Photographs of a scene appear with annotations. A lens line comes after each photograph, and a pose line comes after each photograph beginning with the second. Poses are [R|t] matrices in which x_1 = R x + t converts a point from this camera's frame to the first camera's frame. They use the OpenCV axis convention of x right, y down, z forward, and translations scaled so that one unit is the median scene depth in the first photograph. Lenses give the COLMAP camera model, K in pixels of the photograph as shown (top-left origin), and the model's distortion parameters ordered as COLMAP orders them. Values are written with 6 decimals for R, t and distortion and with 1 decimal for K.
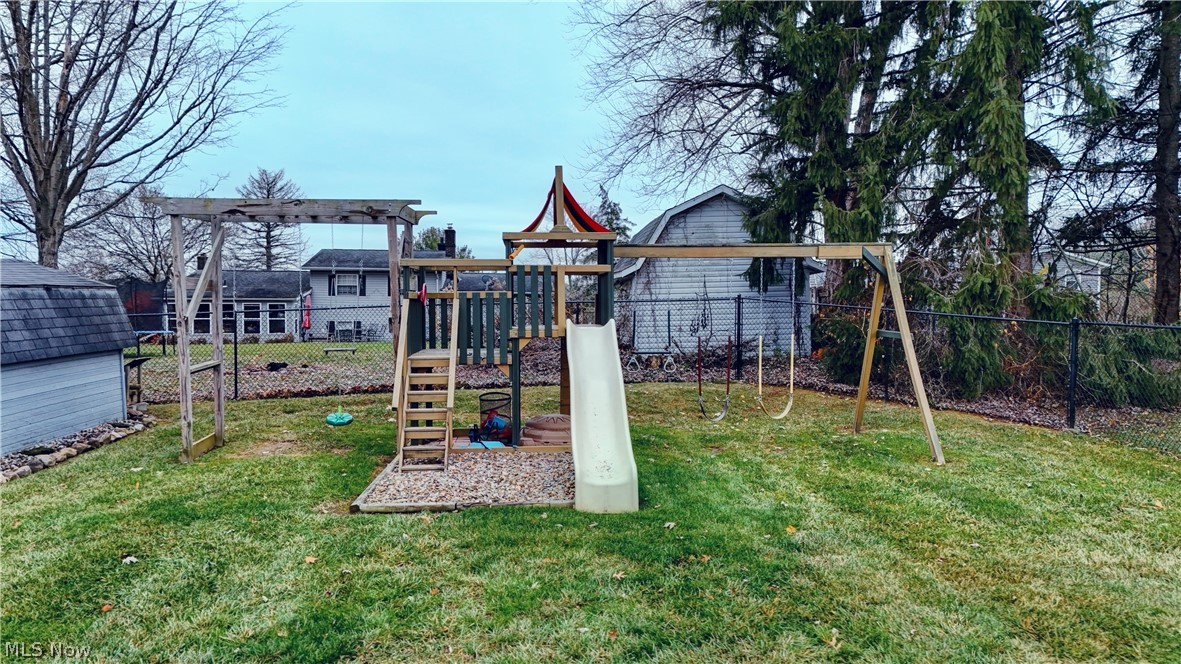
lens RADIAL K [[847.6, 0, 590.5], [0, 847.6, 332.0], [0, 0, 1]] dist [0.117415, -0.101456]
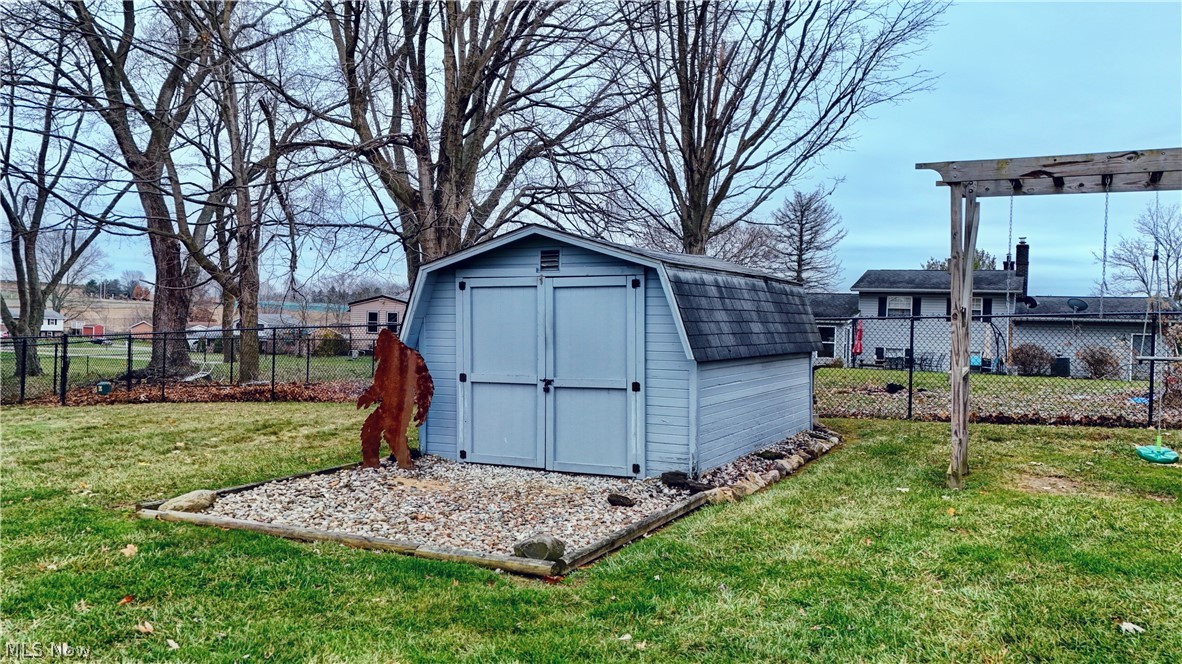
lens RADIAL K [[858.8, 0, 591.0], [0, 858.8, 332.0], [0, 0, 1]] dist [0.096633, -0.093861]
pose [[0.879465, 0.026126, -0.475246, -0.253546], [-0.048188, 0.998249, -0.034297, 0.032738], [0.473518, 0.053065, 0.879184, 0.079371]]
